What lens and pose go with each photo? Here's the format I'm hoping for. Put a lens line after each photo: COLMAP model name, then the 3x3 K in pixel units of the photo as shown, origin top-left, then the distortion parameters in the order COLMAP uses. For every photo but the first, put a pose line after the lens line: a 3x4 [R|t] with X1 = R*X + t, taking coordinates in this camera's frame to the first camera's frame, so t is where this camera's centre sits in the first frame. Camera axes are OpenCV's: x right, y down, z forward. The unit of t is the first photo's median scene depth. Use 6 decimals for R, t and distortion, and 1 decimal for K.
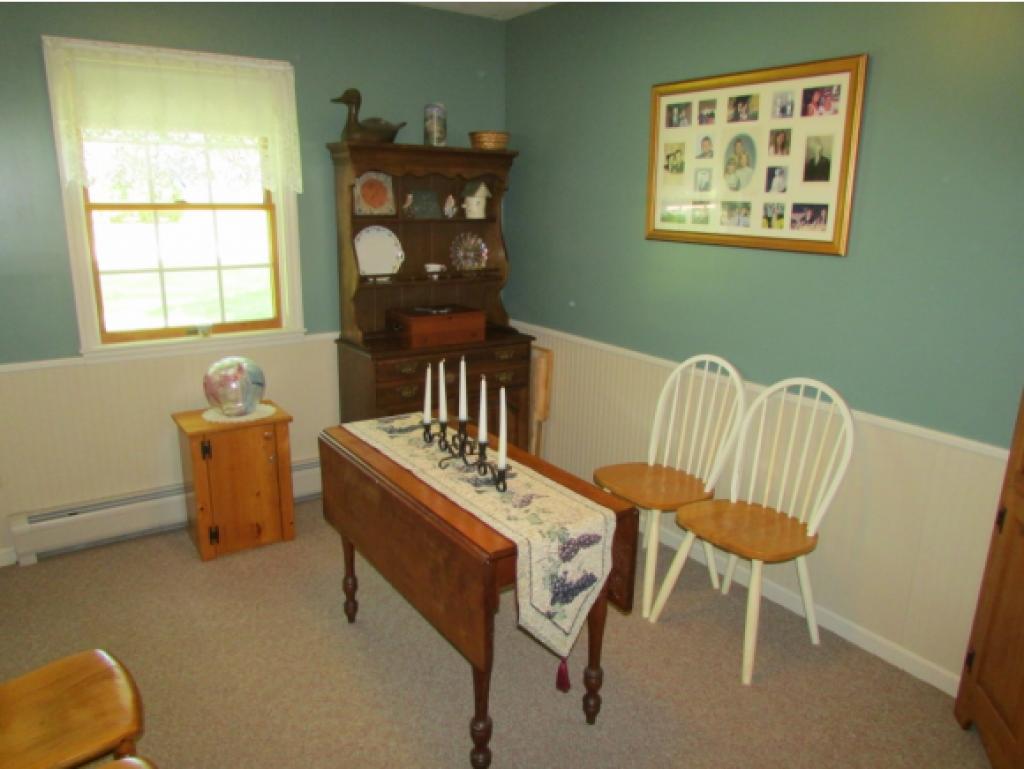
lens RADIAL K [[729.9, 0, 502.5], [0, 729.9, 389.5], [0, 0, 1]] dist [-0.027054, 0.006873]
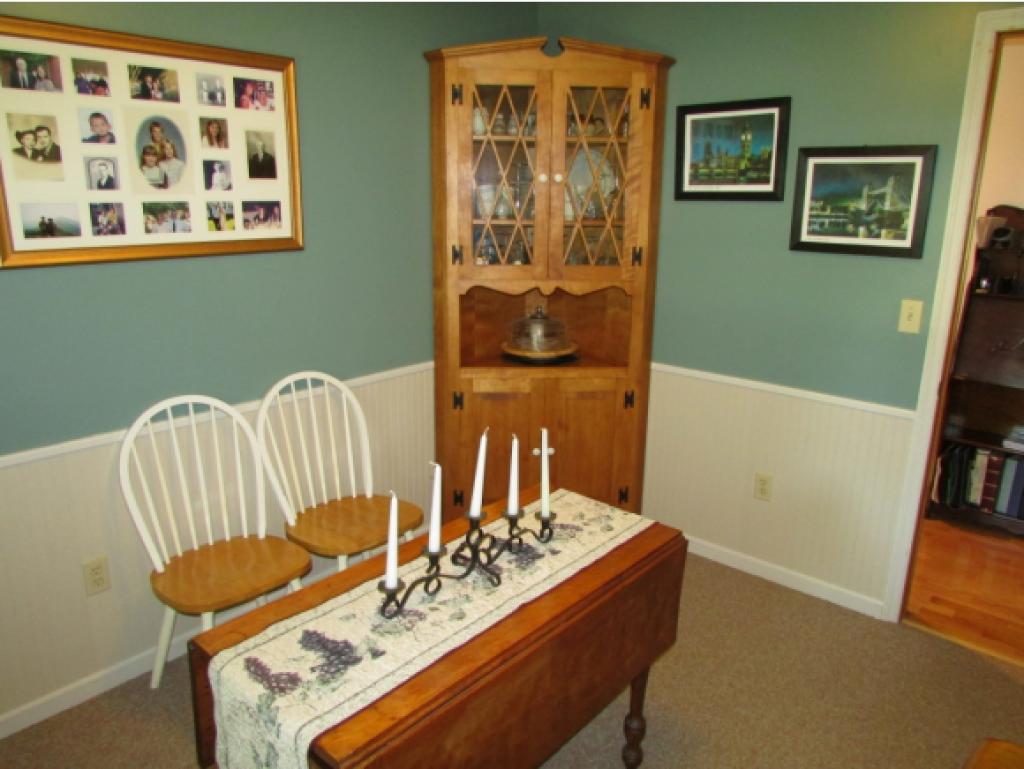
lens RADIAL K [[729.9, 0, 504.1], [0, 729.9, 382.9], [0, 0, 1]] dist [-0.027054, 0.006873]
pose [[-0.245976, -0.260731, 0.933550, -0.598252], [0.243418, 0.915658, 0.319871, -0.256740], [-0.938213, 0.305923, -0.161763, 0.897601]]
